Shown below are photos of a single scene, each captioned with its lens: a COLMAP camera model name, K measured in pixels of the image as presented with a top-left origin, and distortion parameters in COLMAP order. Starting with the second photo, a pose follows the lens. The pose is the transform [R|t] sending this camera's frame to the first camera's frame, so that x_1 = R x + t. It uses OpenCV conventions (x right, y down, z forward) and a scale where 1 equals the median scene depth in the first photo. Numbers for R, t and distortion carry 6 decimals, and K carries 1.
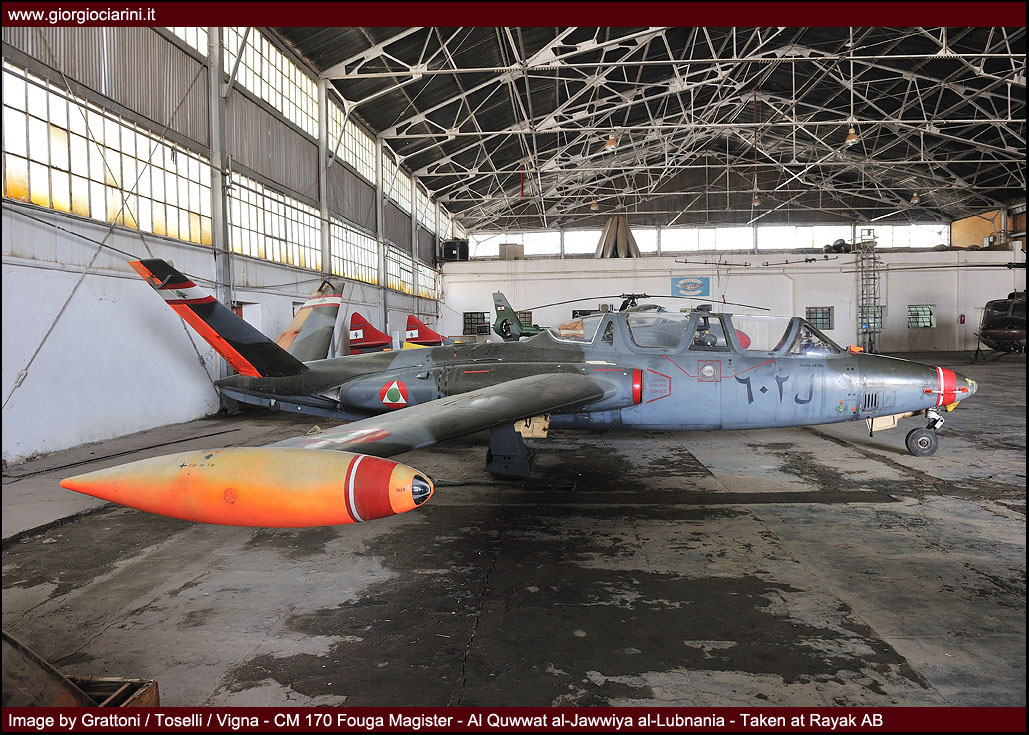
lens RADIAL K [[726.9, 0, 513.5], [0, 726.9, 364.5], [0, 0, 1]] dist [-0.014186, -0.006243]
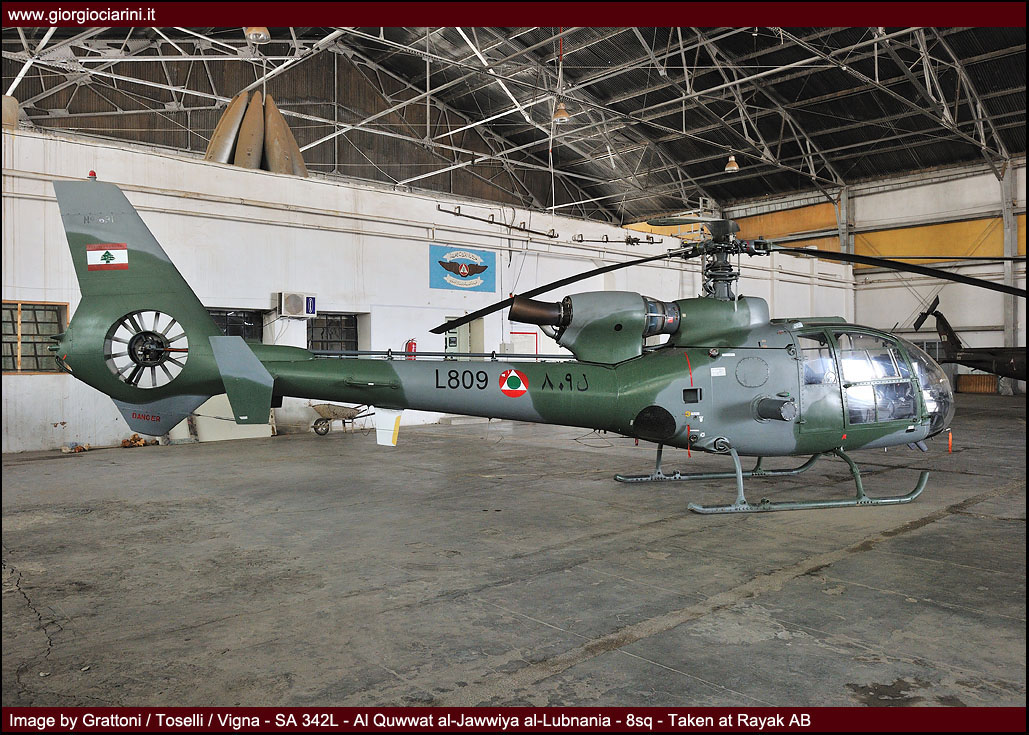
lens RADIAL K [[785.6, 0, 515.4], [0, 785.6, 367.1], [0, 0, 1]] dist [-0.007825, -0.005180]
pose [[0.706790, 0.004383, 0.707410, -0.077045], [0.026366, 0.999123, -0.032534, -0.029185], [-0.706932, 0.041646, 0.706054, 0.627885]]
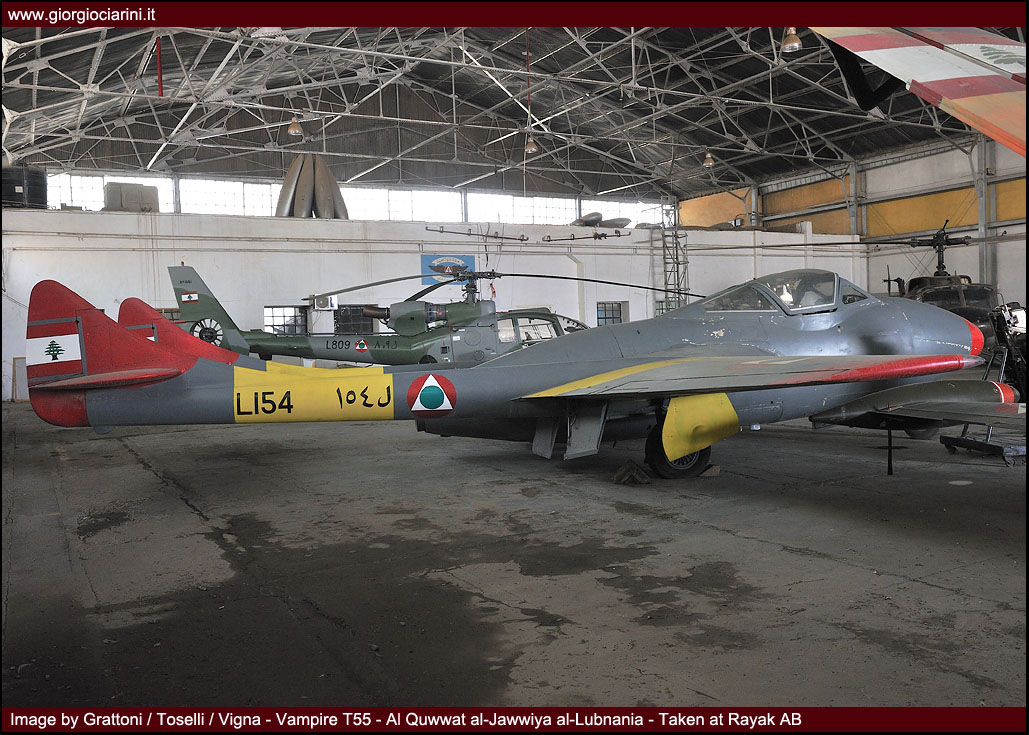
lens RADIAL K [[912.6, 0, 514.8], [0, 912.6, 367.3], [0, 0, 1]] dist [0.024139, -0.007490]
pose [[0.844864, -0.032855, 0.533972, -0.137447], [0.044878, 0.998947, -0.009543, -0.010717], [-0.533096, 0.032026, 0.845448, 0.288477]]
